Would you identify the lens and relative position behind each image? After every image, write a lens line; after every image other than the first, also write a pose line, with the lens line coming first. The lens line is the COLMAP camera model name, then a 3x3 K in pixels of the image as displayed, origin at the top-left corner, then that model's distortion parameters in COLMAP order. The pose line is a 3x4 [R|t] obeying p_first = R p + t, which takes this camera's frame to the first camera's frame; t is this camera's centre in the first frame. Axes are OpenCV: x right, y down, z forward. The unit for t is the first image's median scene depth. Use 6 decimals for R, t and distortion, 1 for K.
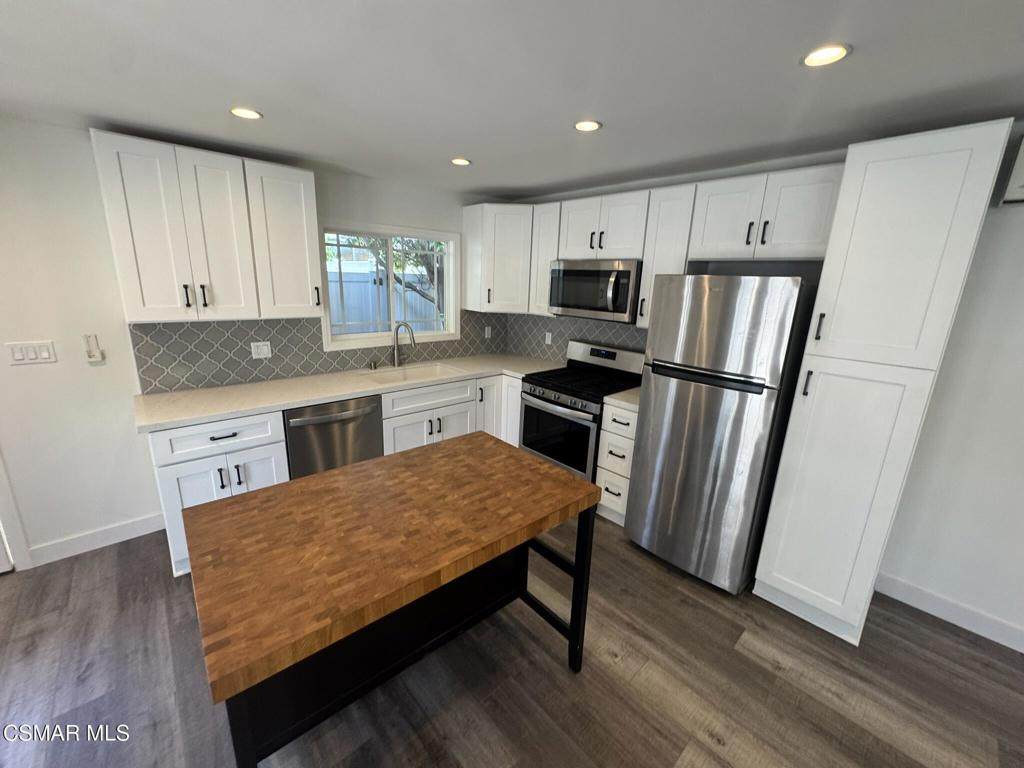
lens RADIAL K [[406.8, 0, 510.5], [0, 406.8, 385.4], [0, 0, 1]] dist [-0.001819, 0.000489]
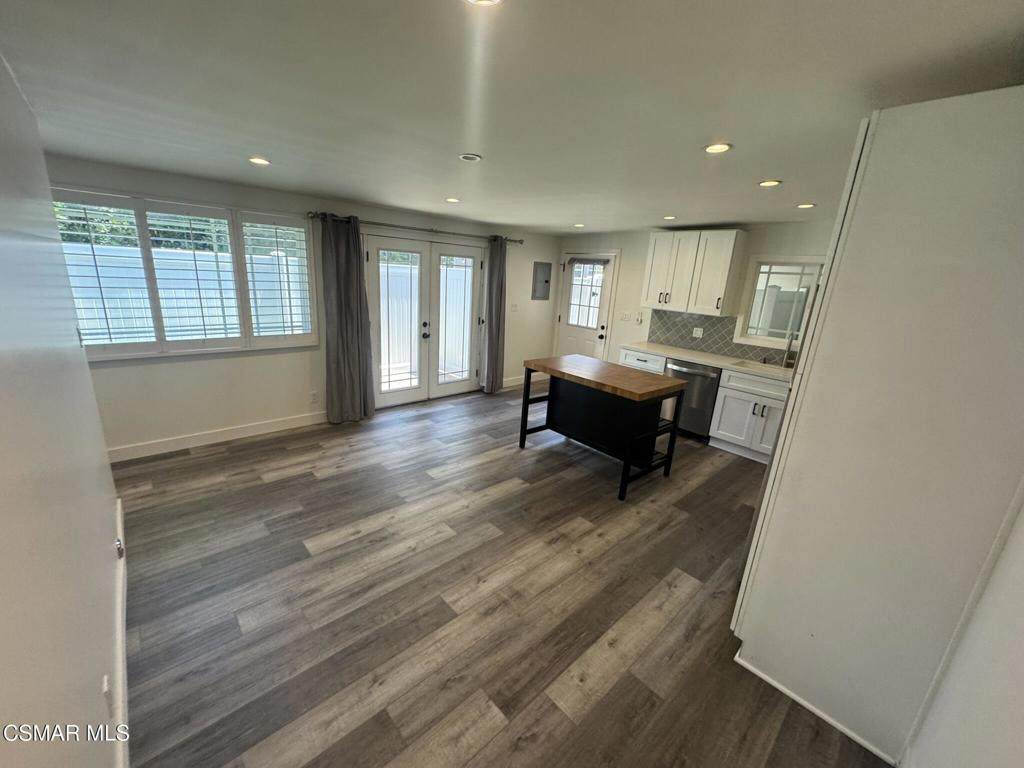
lens RADIAL K [[406.8, 0, 510.5], [0, 406.8, 385.4], [0, 0, 1]] dist [-0.001819, 0.000489]
pose [[0.008295, 0.230092, -0.973134, 1.103697], [-0.316642, 0.923694, 0.215703, 0.001574], [0.948509, 0.306345, 0.080518, 0.145979]]
